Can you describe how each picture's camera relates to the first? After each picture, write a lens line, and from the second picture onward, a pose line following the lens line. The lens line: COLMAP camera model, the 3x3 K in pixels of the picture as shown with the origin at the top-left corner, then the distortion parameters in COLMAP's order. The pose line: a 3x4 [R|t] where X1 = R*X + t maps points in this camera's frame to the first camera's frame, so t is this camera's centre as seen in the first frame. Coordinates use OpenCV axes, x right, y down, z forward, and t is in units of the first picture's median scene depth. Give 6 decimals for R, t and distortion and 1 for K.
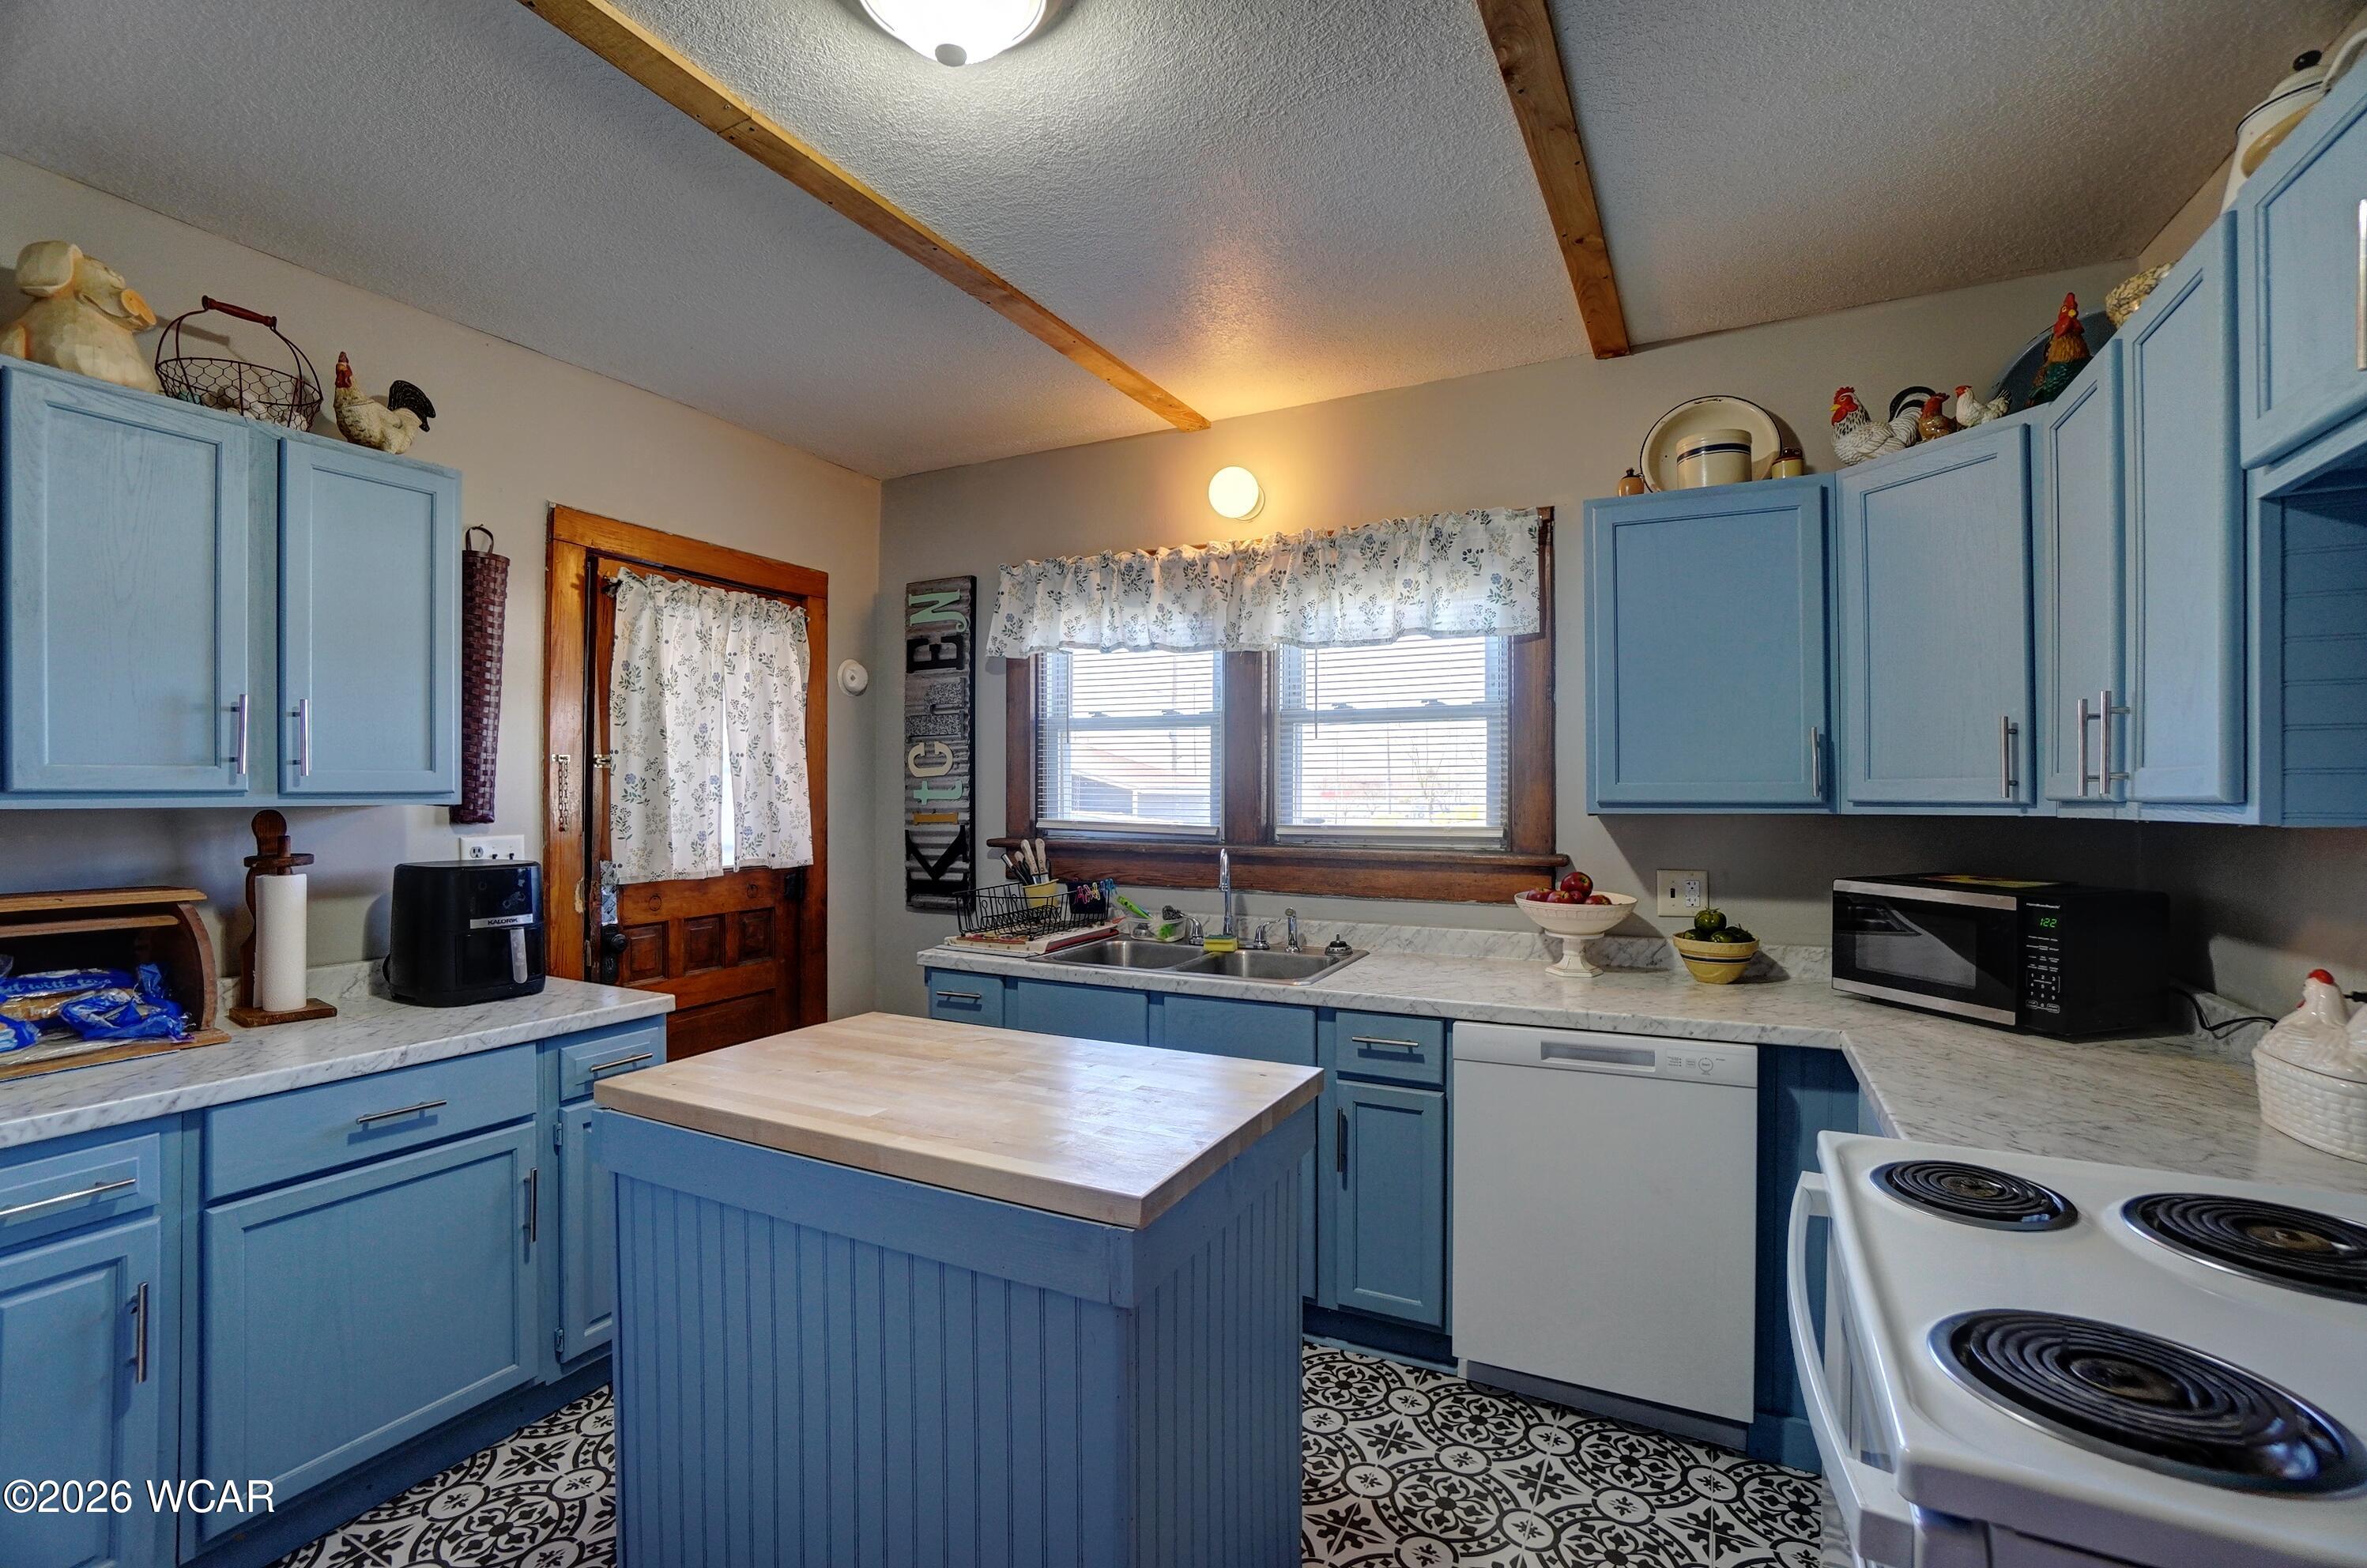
lens RADIAL K [[1061.2, 0, 1183.5], [0, 1061.2, 784.0], [0, 0, 1]] dist [-0.065659, 0.025066]
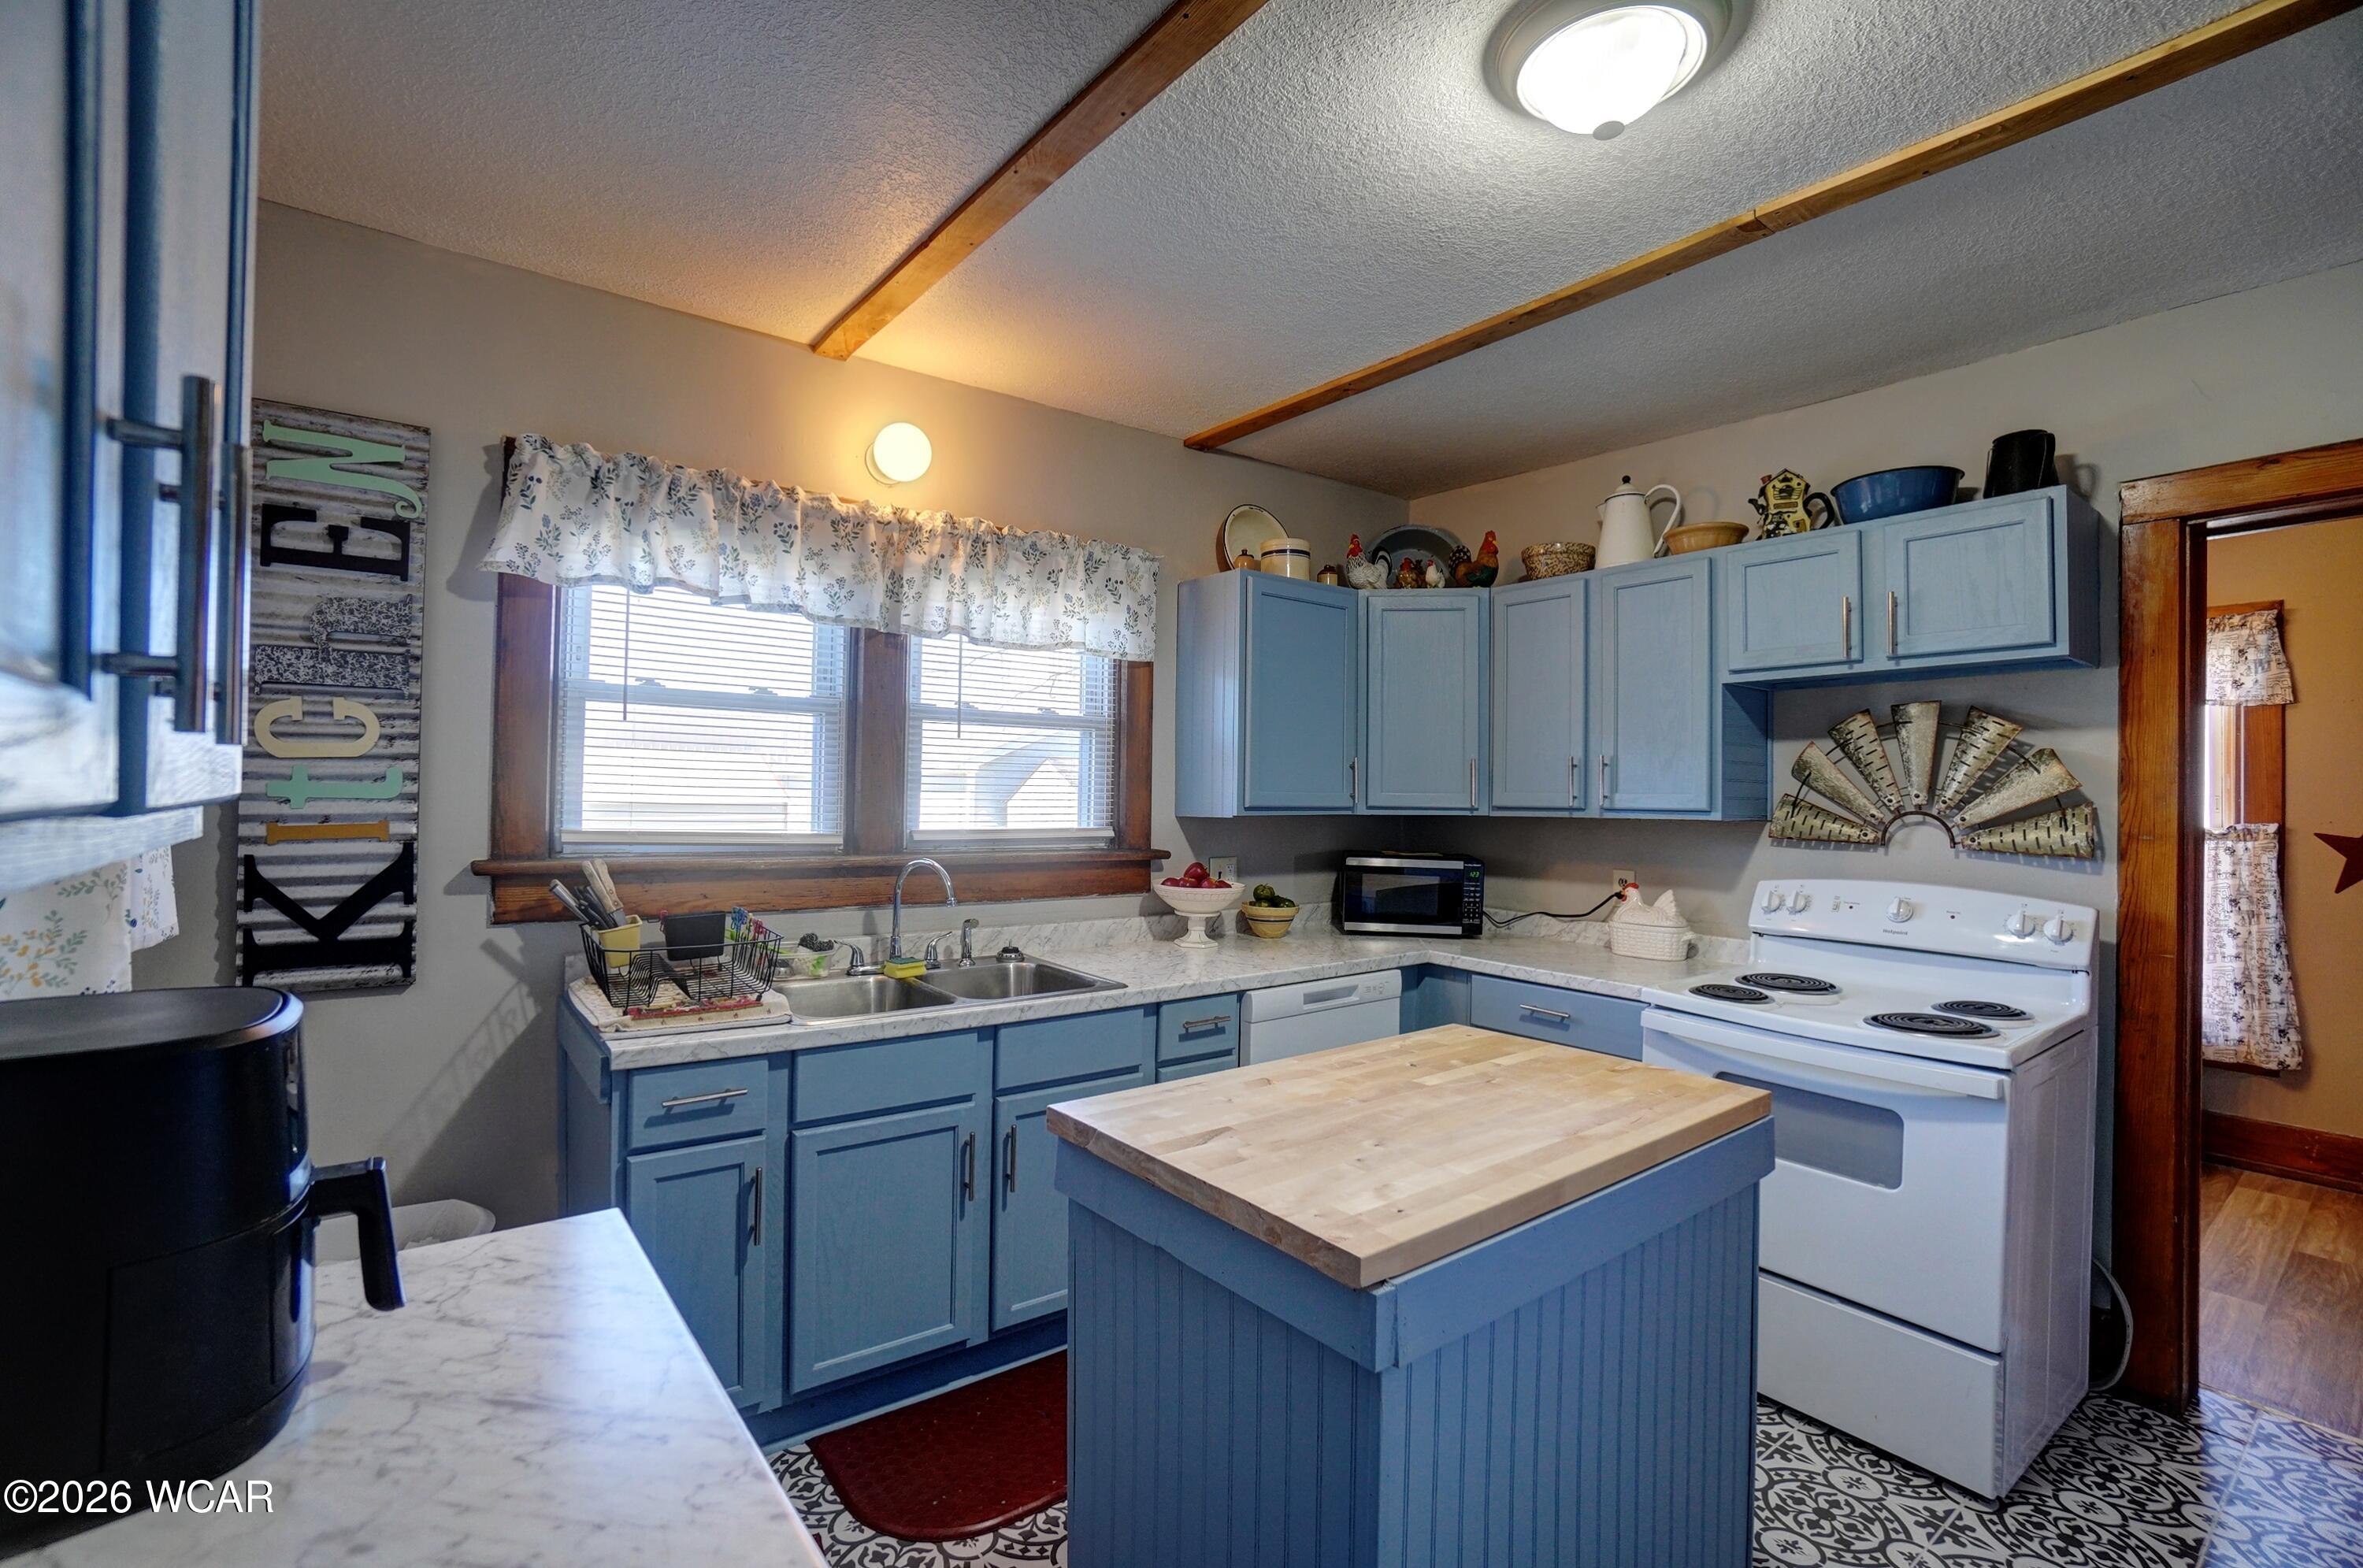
lens RADIAL K [[1059.4, 0, 1181.5], [0, 1059.4, 784.0], [0, 0, 1]] dist [-0.065659, 0.025066]
pose [[0.419255, 0.016094, 0.907726, -0.635999], [-0.021860, 0.999732, -0.007629, 0.001021], [-0.907605, -0.016645, 0.419494, 0.415414]]
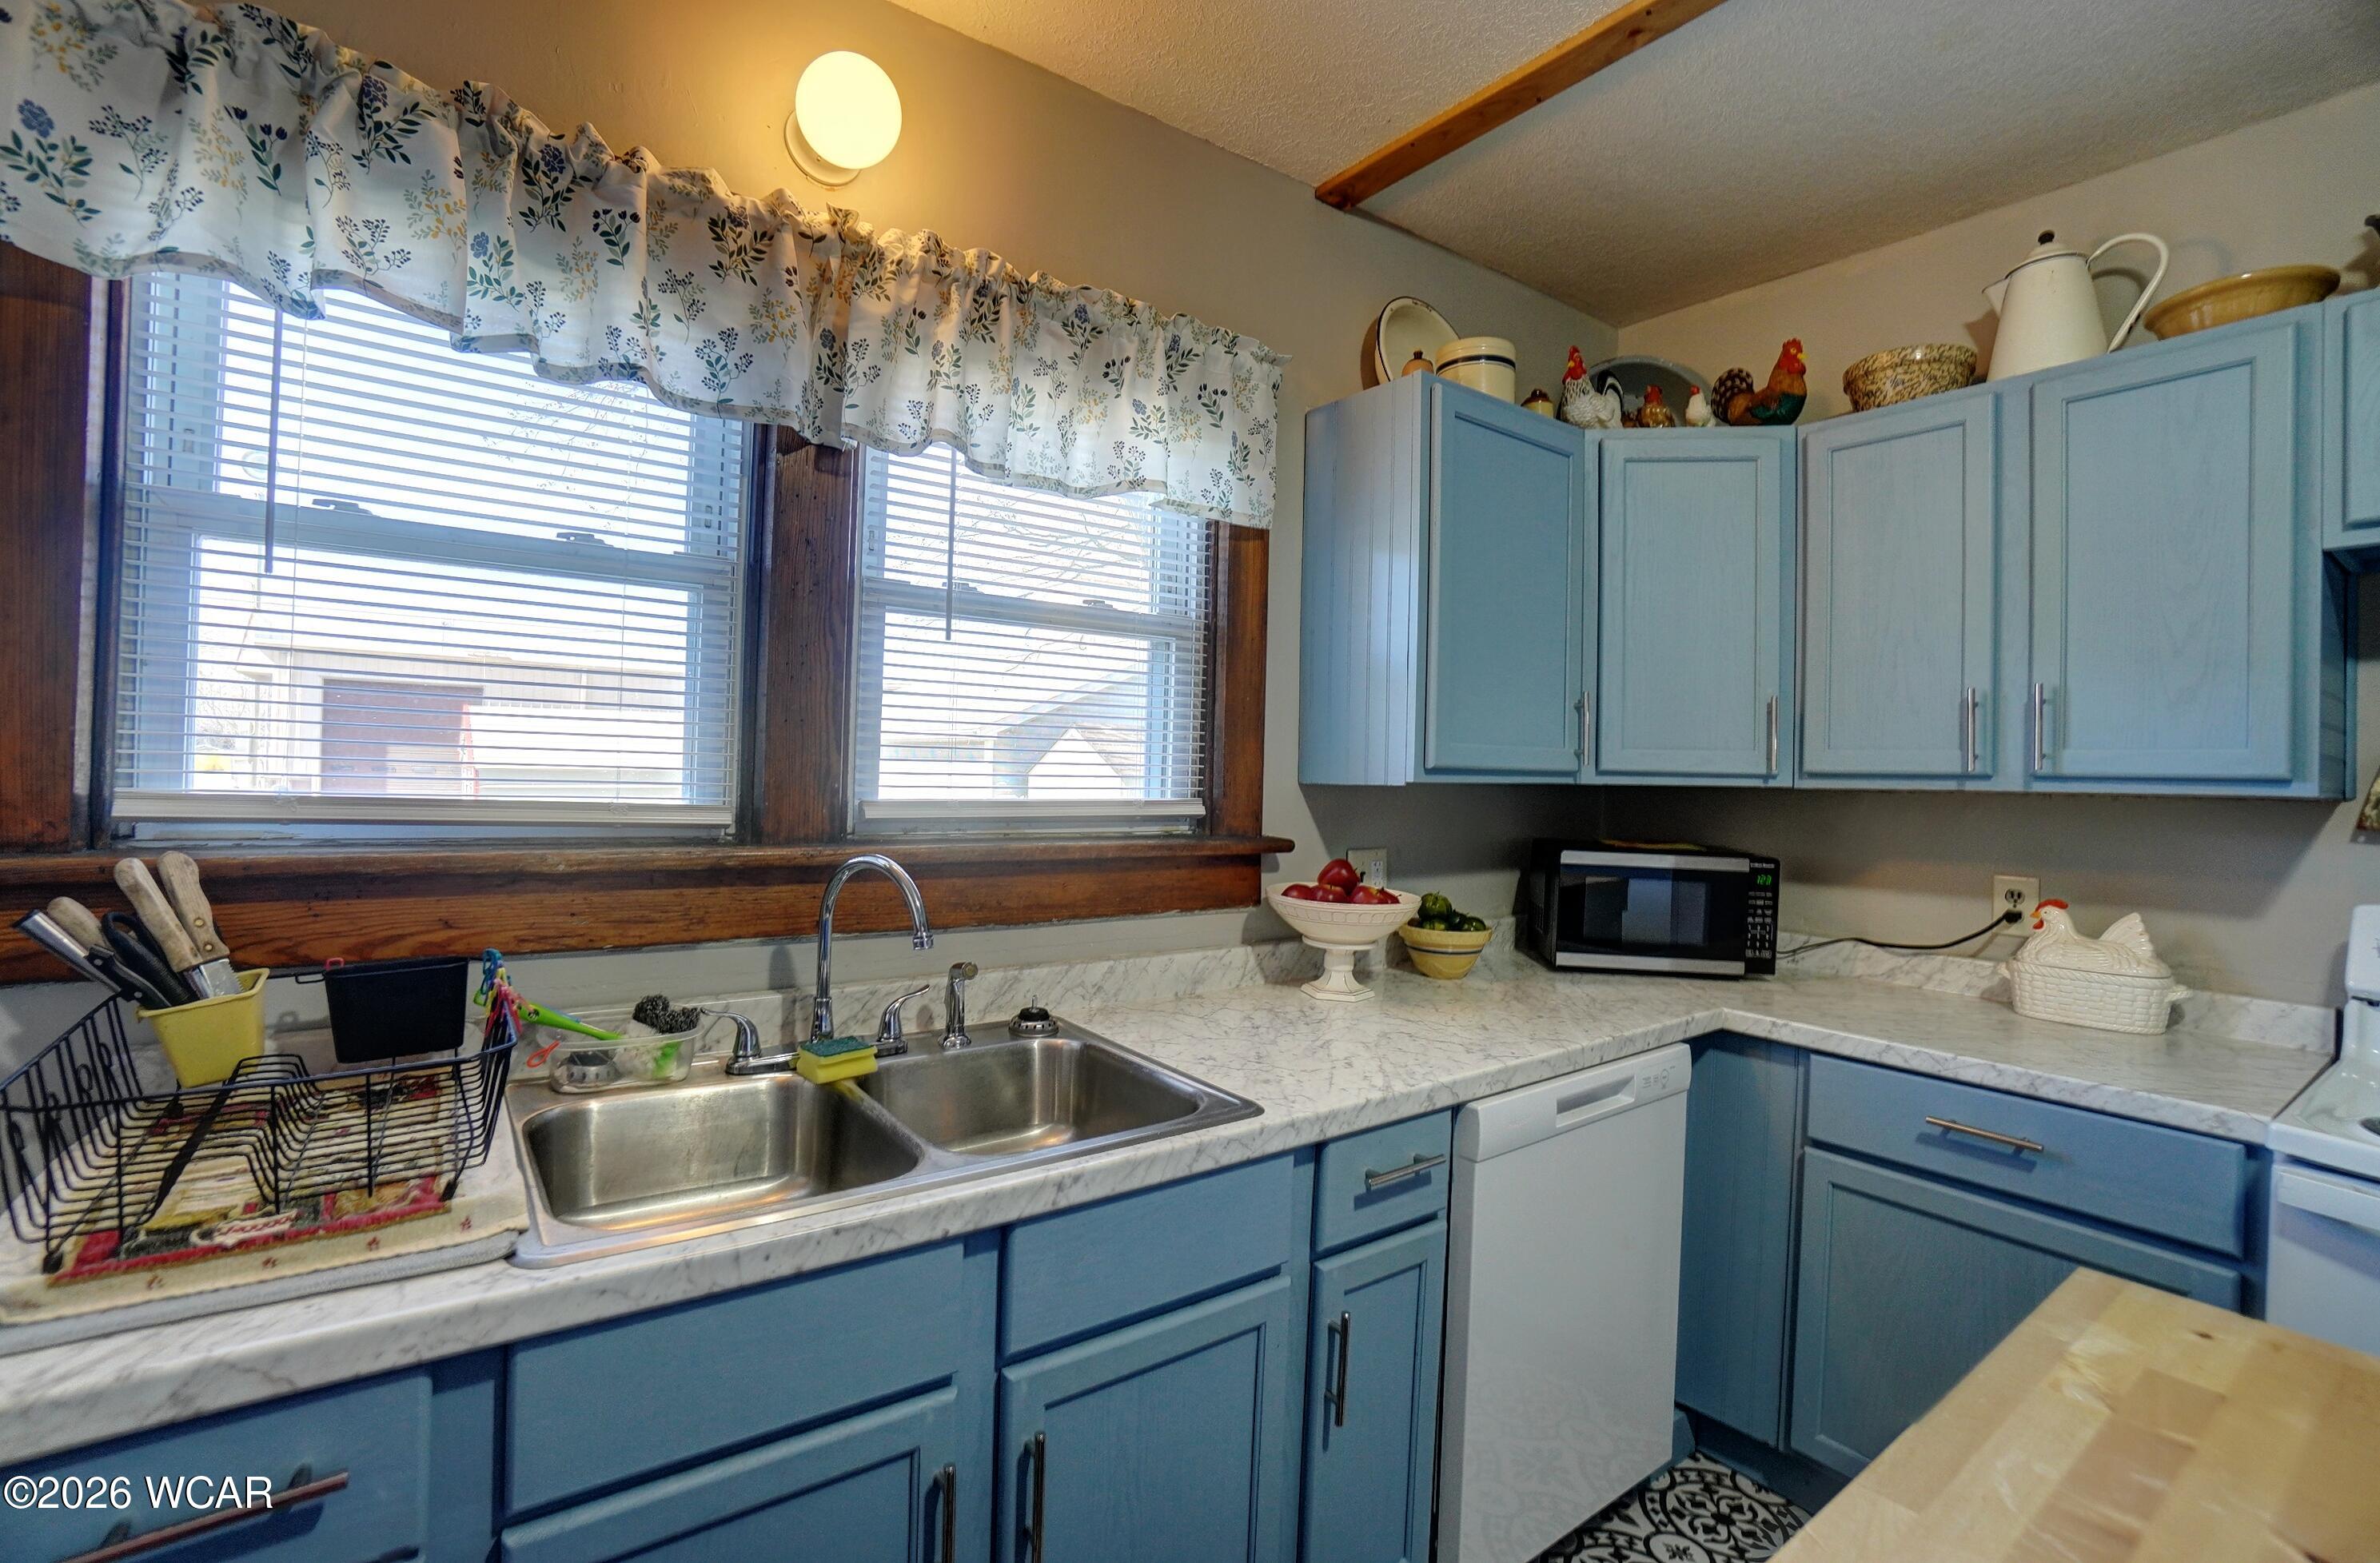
lens RADIAL K [[1096.7, 0, 1180.0], [0, 1096.7, 746.8], [0, 0, 1]] dist [-0.057762, 0.023187]
pose [[0.440699, 0.028494, 0.897203, -0.315124], [-0.031458, 0.999372, -0.016287, 0.016541], [-0.897104, -0.021046, 0.441319, 0.635541]]
